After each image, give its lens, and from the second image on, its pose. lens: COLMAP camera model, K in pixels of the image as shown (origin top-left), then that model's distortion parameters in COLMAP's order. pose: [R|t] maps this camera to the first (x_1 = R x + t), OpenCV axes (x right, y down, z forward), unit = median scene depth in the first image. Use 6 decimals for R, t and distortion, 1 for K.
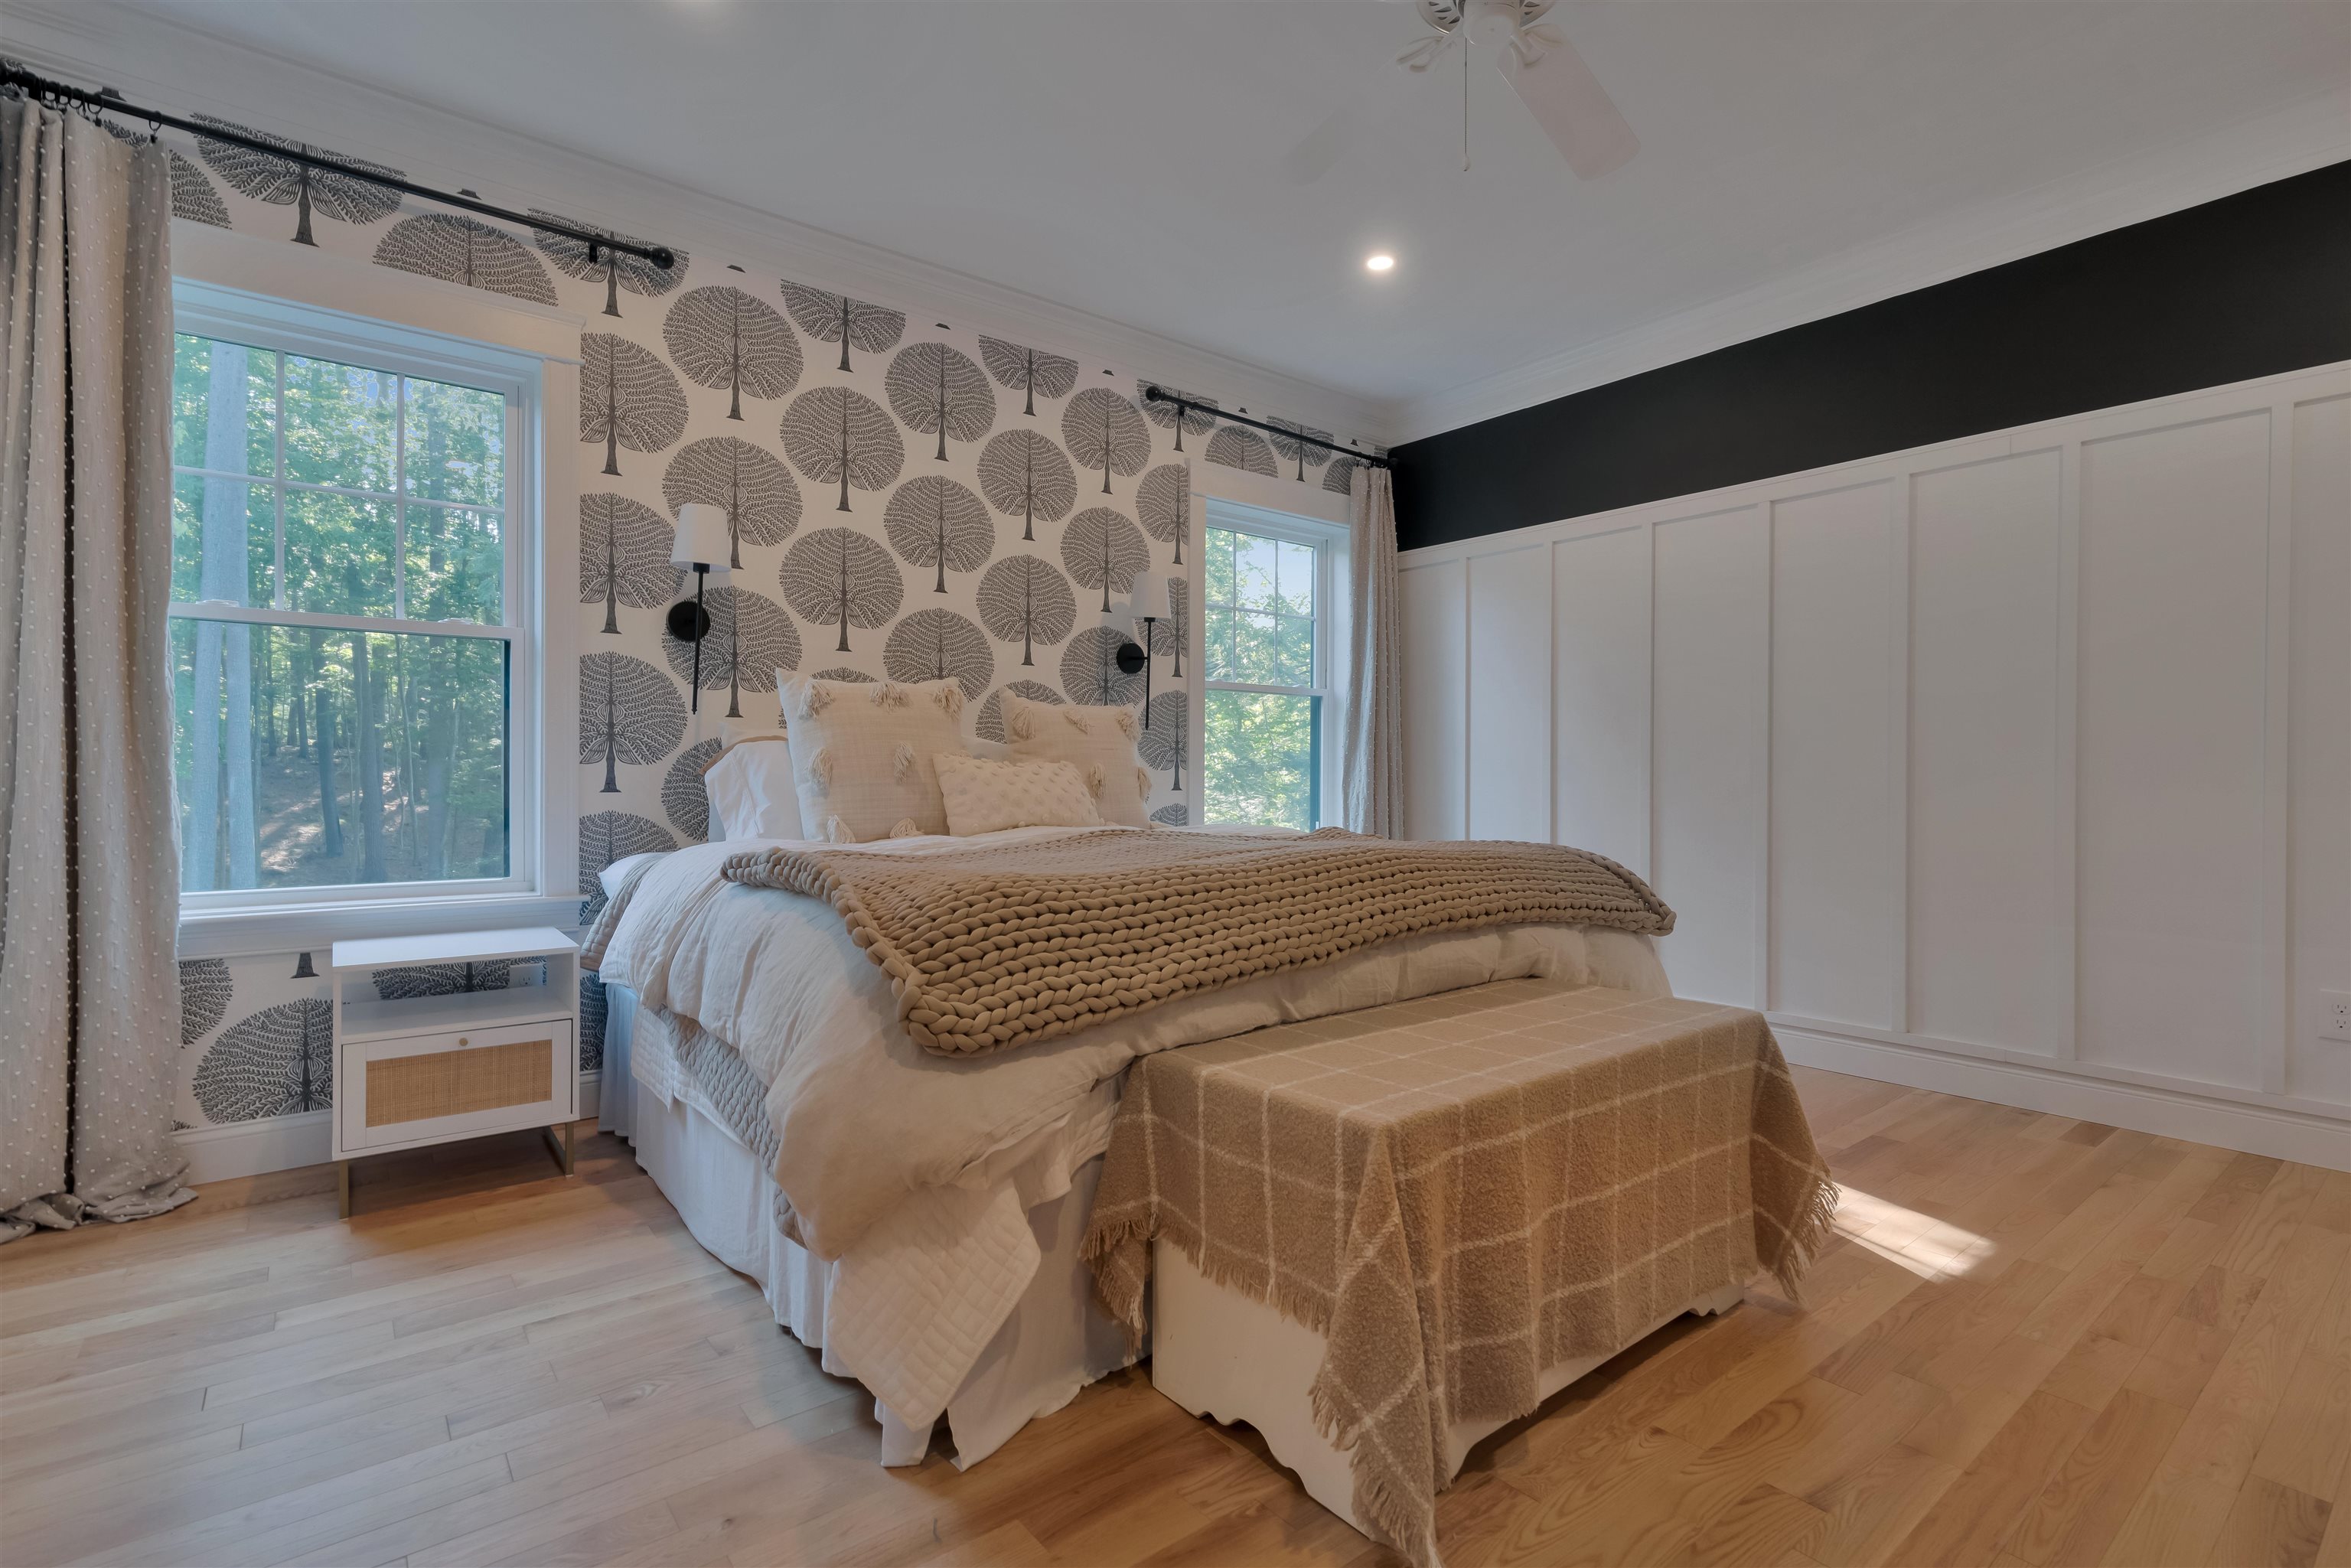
lens RADIAL K [[1078.0, 0, 1187.6], [0, 1078.0, 789.0], [0, 0, 1]] dist [-0.002782, 0.001955]
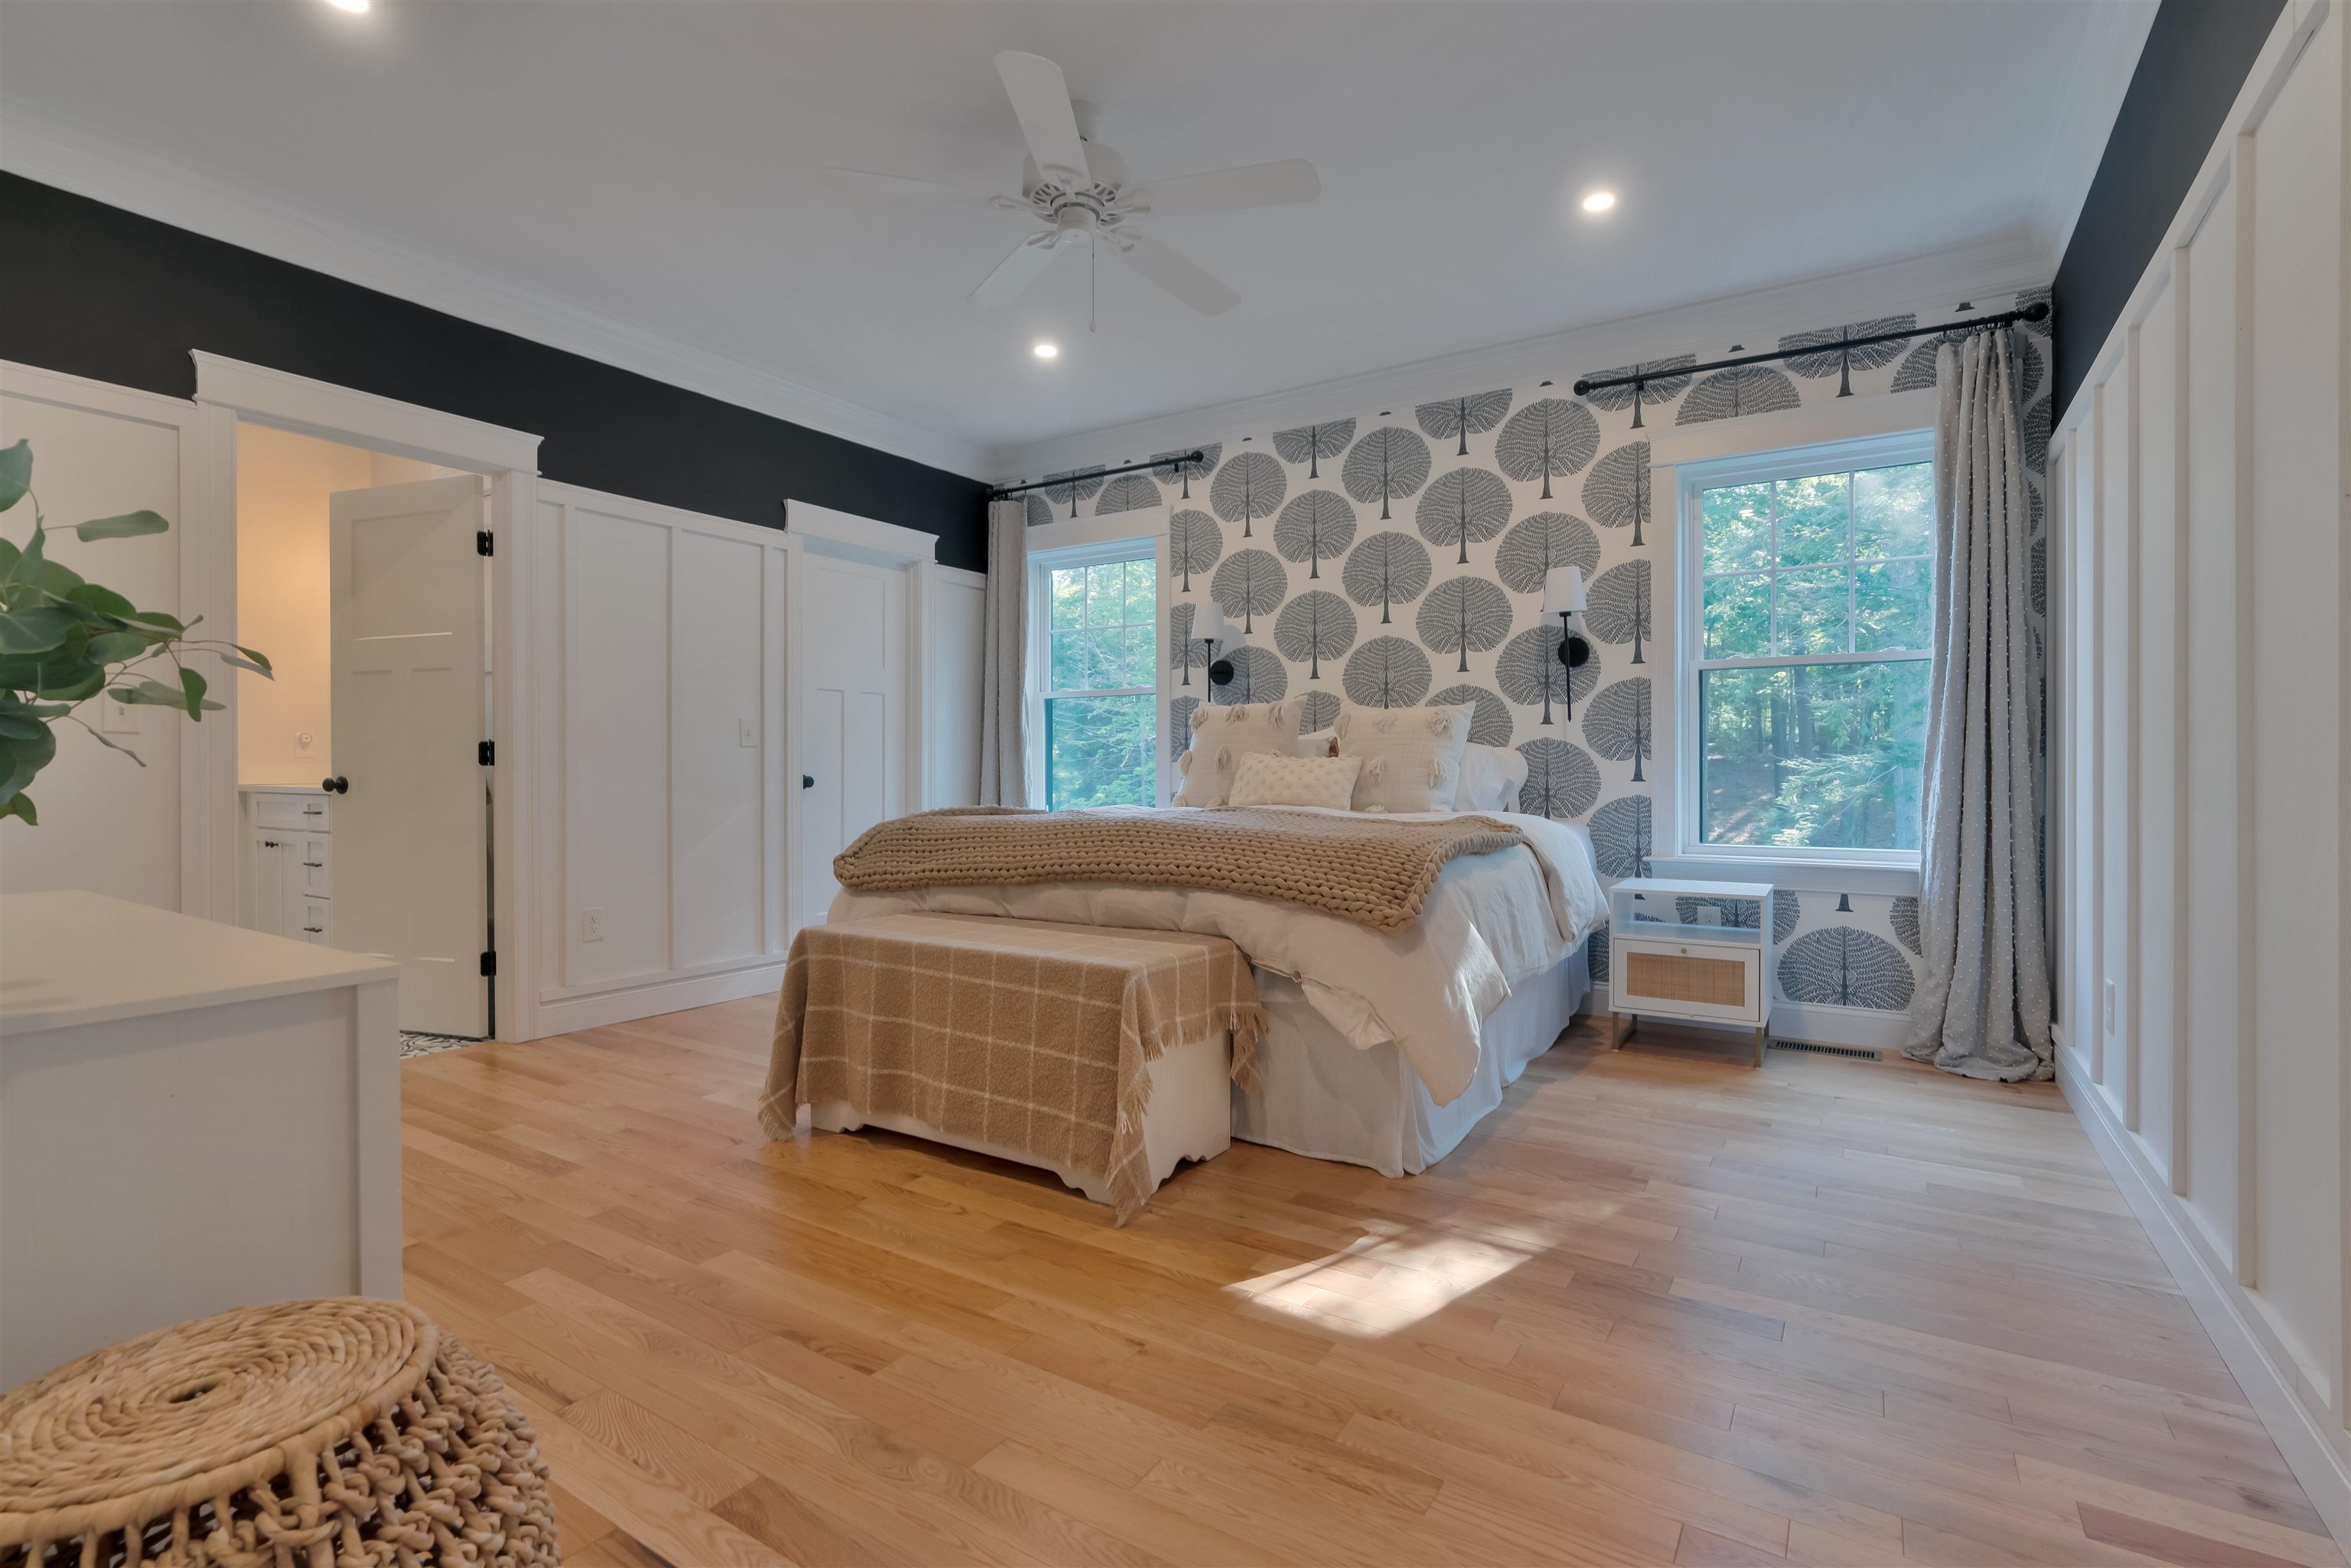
lens RADIAL K [[1078.0, 0, 1194.5], [0, 1078.0, 772.8], [0, 0, 1]] dist [-0.002782, 0.001955]
pose [[0.344526, -0.000278, -0.938777, 0.909497], [-0.008872, 0.999954, -0.003552, -0.000025], [0.938735, 0.009553, 0.344508, 0.364229]]
